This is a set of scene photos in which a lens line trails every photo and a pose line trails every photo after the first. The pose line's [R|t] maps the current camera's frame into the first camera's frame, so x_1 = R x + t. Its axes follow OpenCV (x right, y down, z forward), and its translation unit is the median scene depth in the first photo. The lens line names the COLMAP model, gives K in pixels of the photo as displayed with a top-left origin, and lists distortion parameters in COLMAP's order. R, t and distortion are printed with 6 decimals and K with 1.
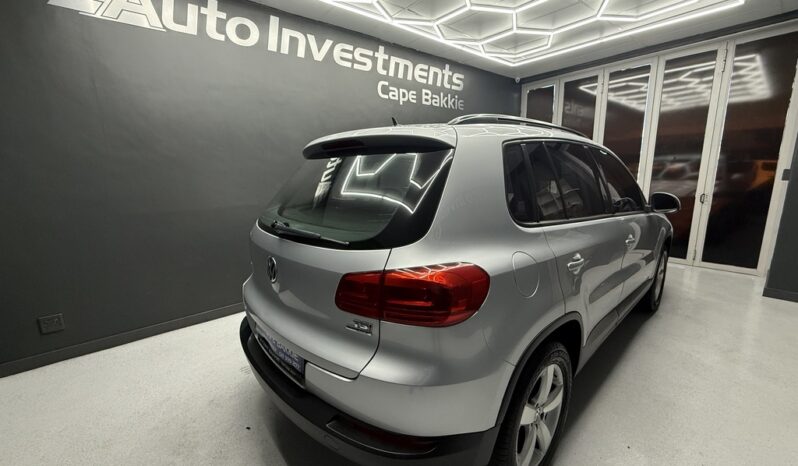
lens RADIAL K [[317.5, 0, 399.3], [0, 317.5, 233.0], [0, 0, 1]] dist [-0.001368, 0.001115]
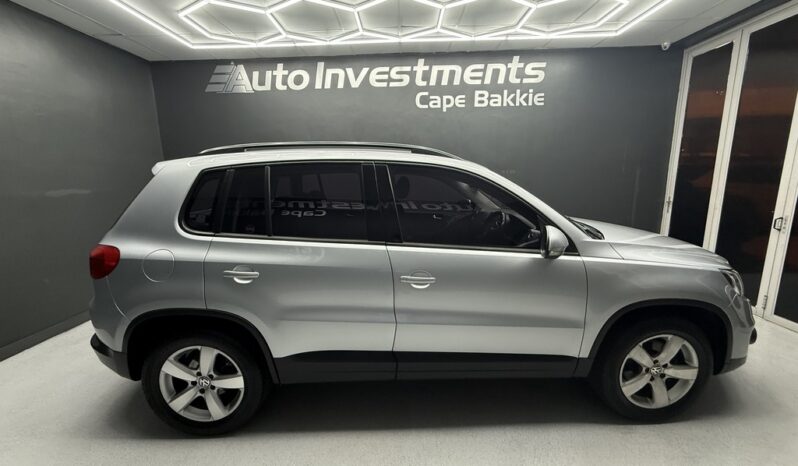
lens RADIAL K [[317.5, 0, 394.8], [0, 317.5, 233.4], [0, 0, 1]] dist [-0.001368, 0.001115]
pose [[0.751404, 0.129869, -0.646936, 0.593970], [-0.126981, 0.990574, 0.051366, -0.062206], [0.647509, 0.043552, 0.760812, 0.169147]]
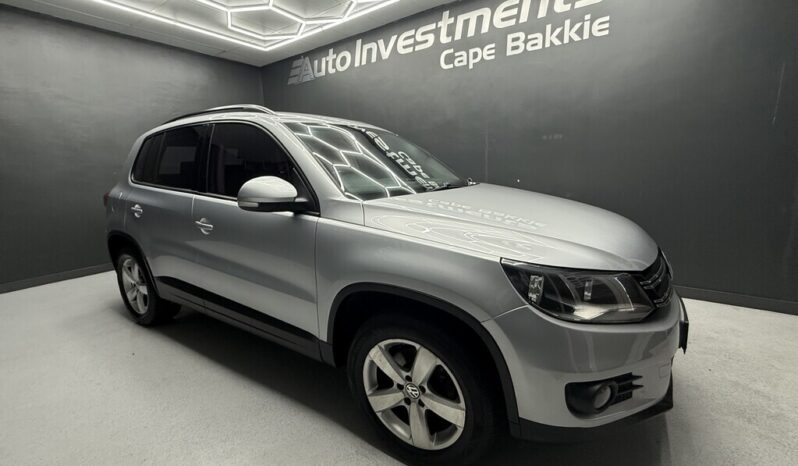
lens RADIAL K [[317.5, 0, 399.0], [0, 317.5, 234.7], [0, 0, 1]] dist [-0.001368, 0.001115]
pose [[0.283666, 0.215934, -0.934294, 0.854765], [-0.161719, 0.971134, 0.175347, -0.096605], [0.945188, 0.101353, 0.310398, 0.620494]]
